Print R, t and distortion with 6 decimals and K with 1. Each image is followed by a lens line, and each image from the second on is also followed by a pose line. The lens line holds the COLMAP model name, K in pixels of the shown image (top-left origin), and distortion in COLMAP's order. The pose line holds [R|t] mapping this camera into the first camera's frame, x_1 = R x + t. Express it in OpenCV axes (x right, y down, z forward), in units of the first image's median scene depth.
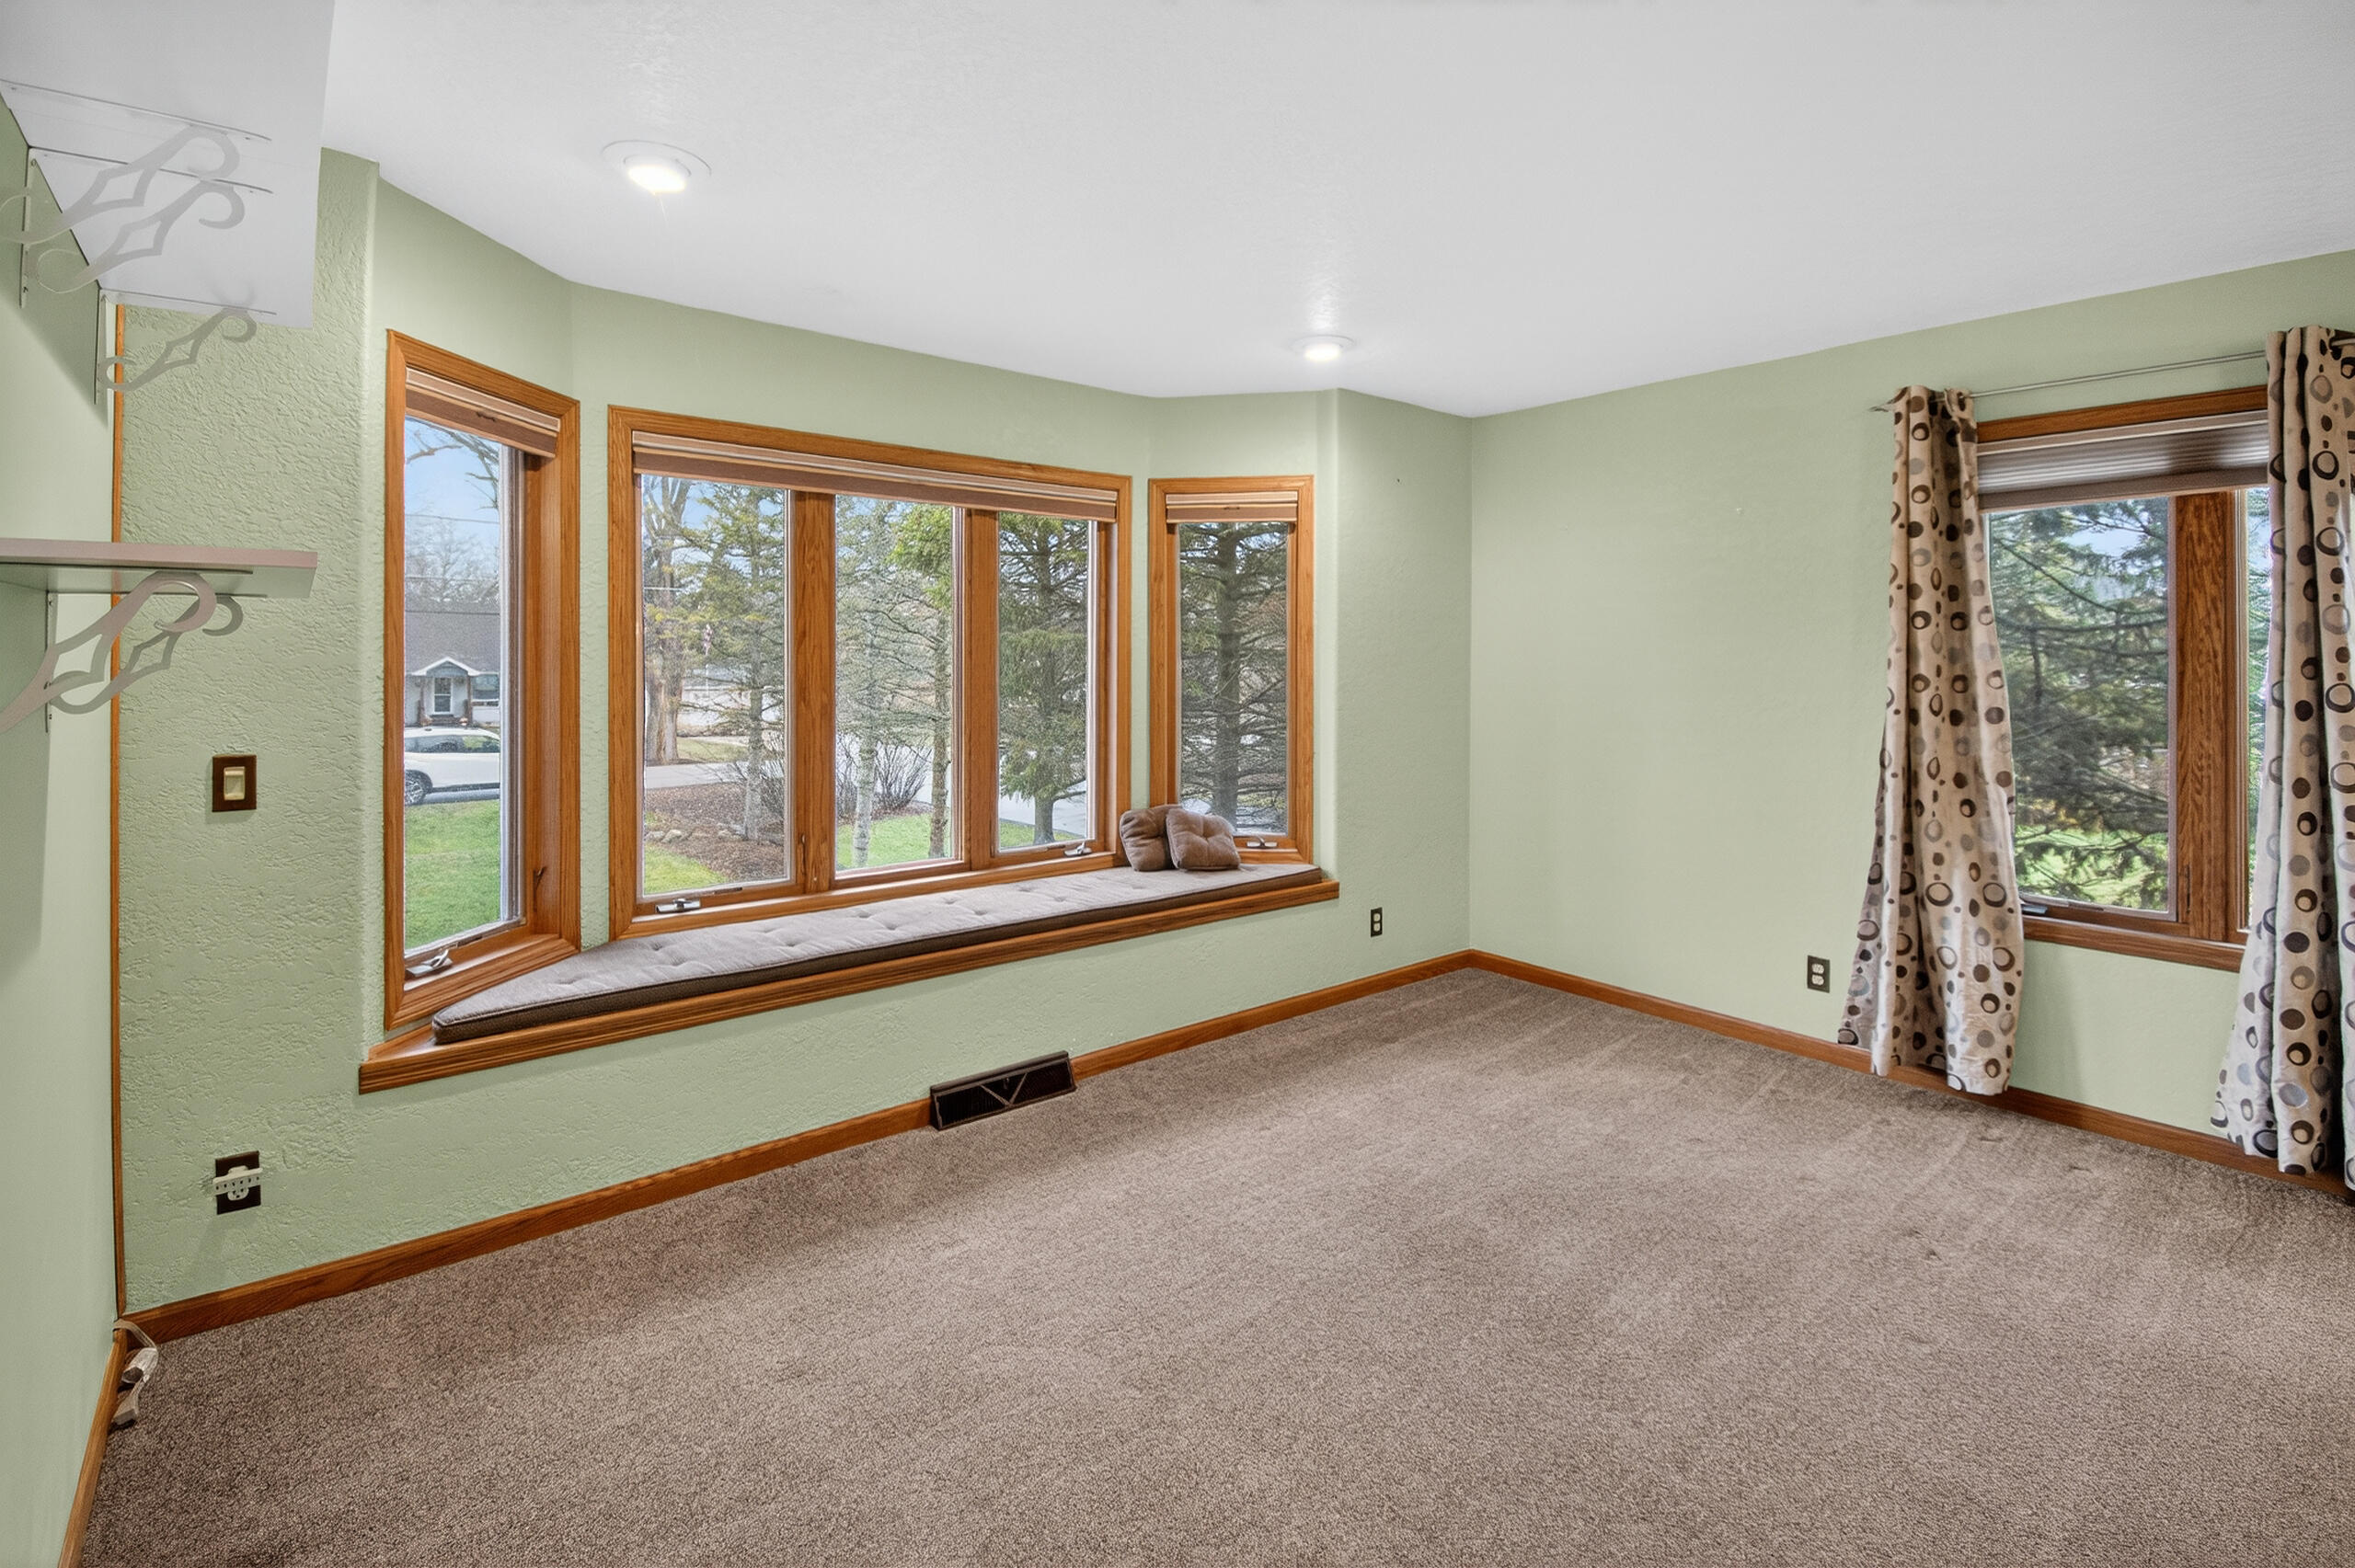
lens RADIAL K [[1095.0, 0, 1171.6], [0, 1095.0, 654.7], [0, 0, 1]] dist [0.007047, -0.012859]
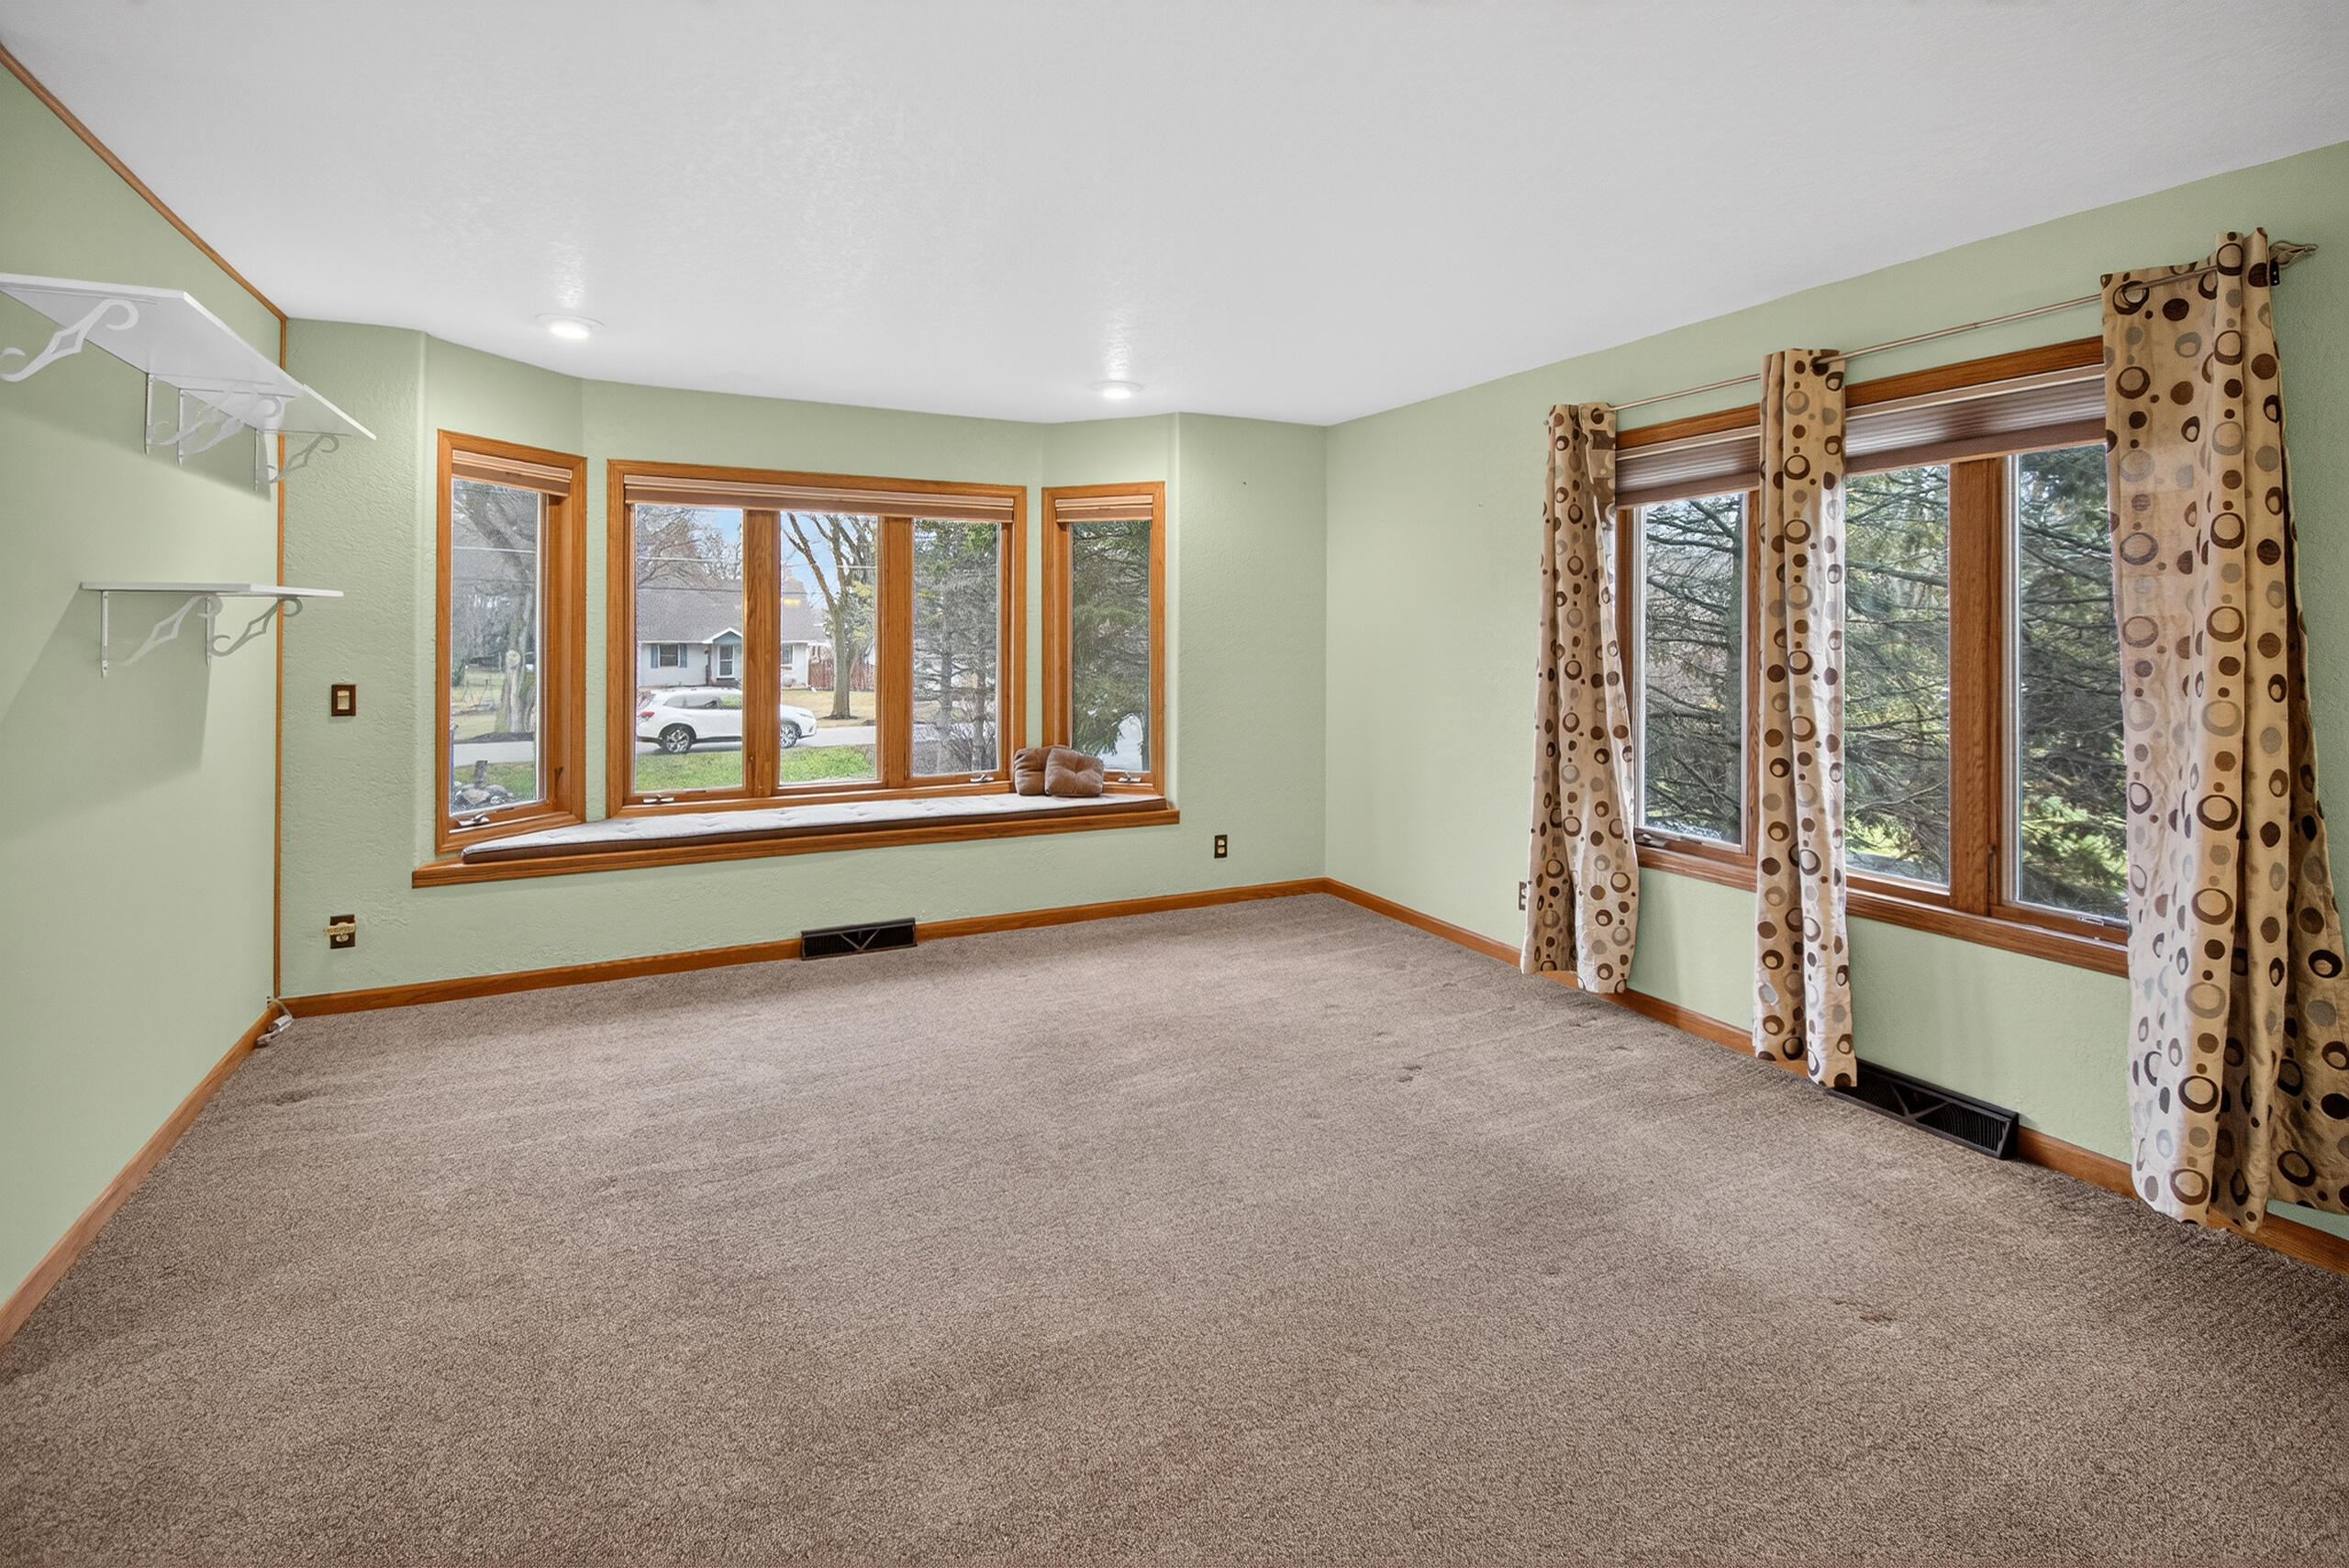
lens RADIAL K [[1095.6, 0, 1162.7], [0, 1095.6, 622.0], [0, 0, 1]] dist [0.000392, 0.000132]
pose [[0.975645, 0.000287, -0.219353, 0.562860], [-0.001167, 0.999992, -0.003880, -0.000784], [0.219350, 0.004041, 0.975638, -0.293393]]
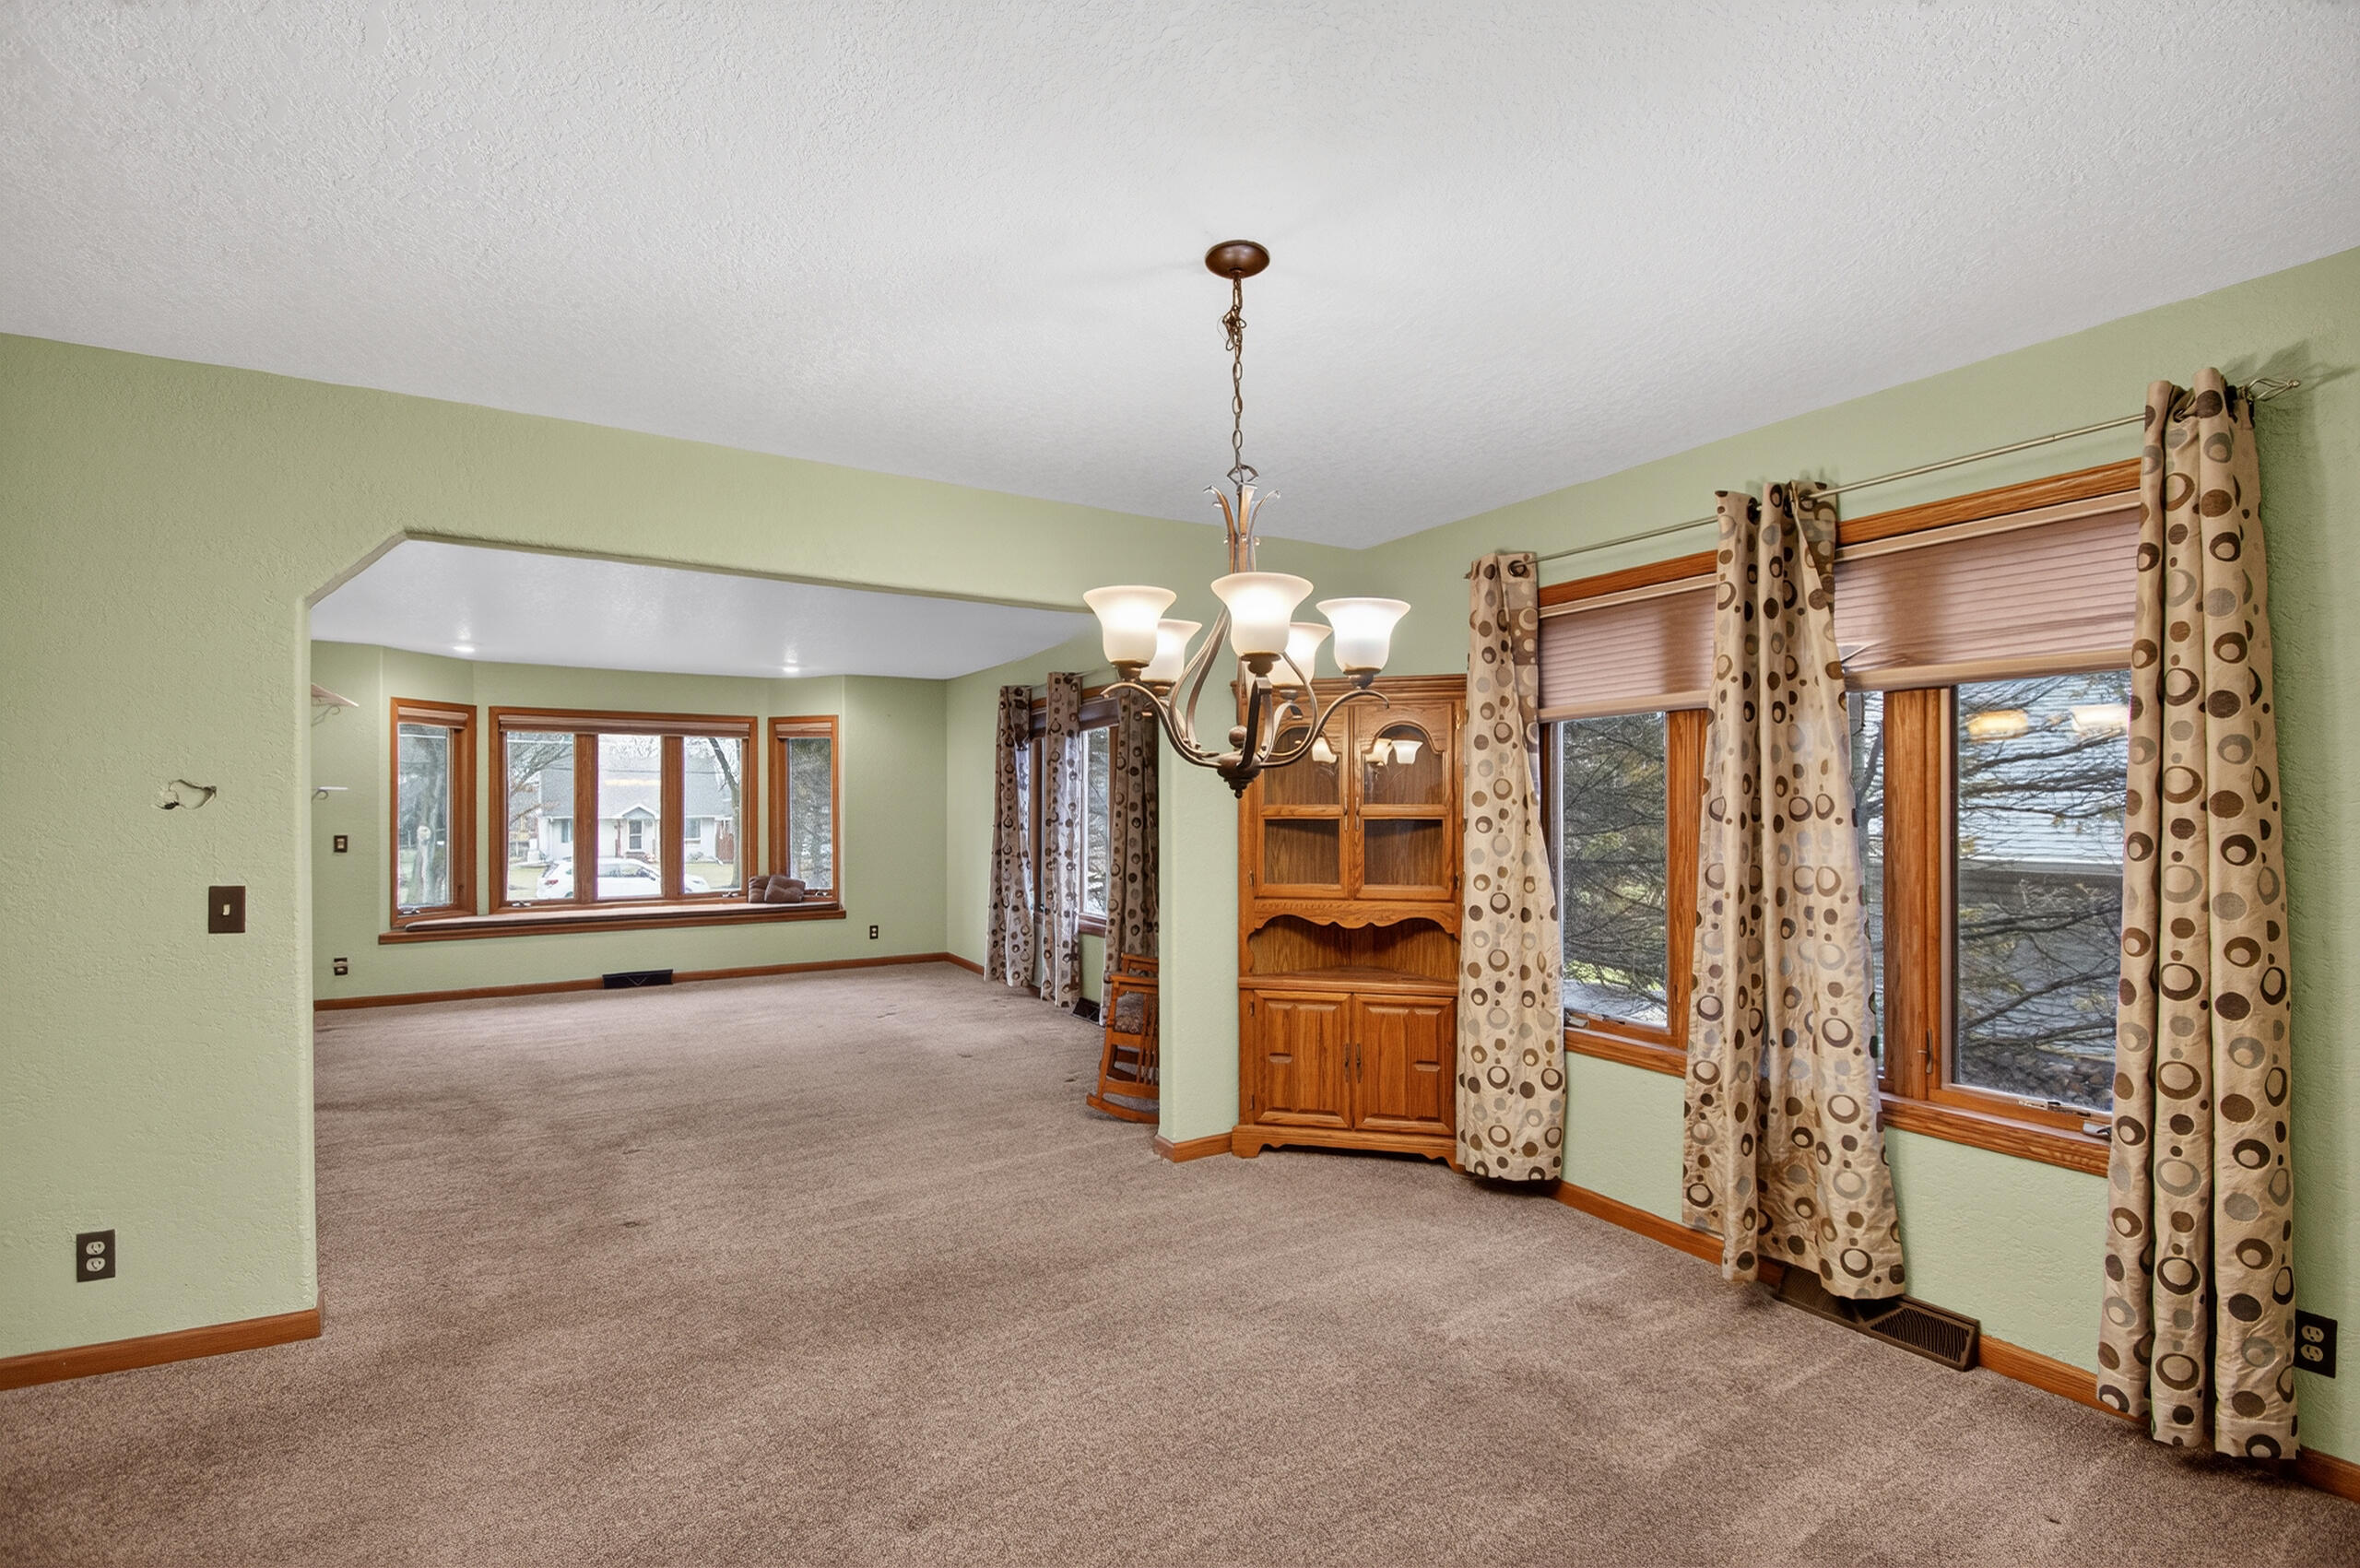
lens RADIAL K [[1059.5, 0, 1177.1], [0, 1059.5, 790.4], [0, 0, 1]] dist [0.001602, -0.015692]
pose [[0.990793, -0.006281, -0.135236, 1.465414], [0.005334, 0.999959, -0.007369, -0.004303], [0.135277, 0.006580, 0.990786, -1.279053]]
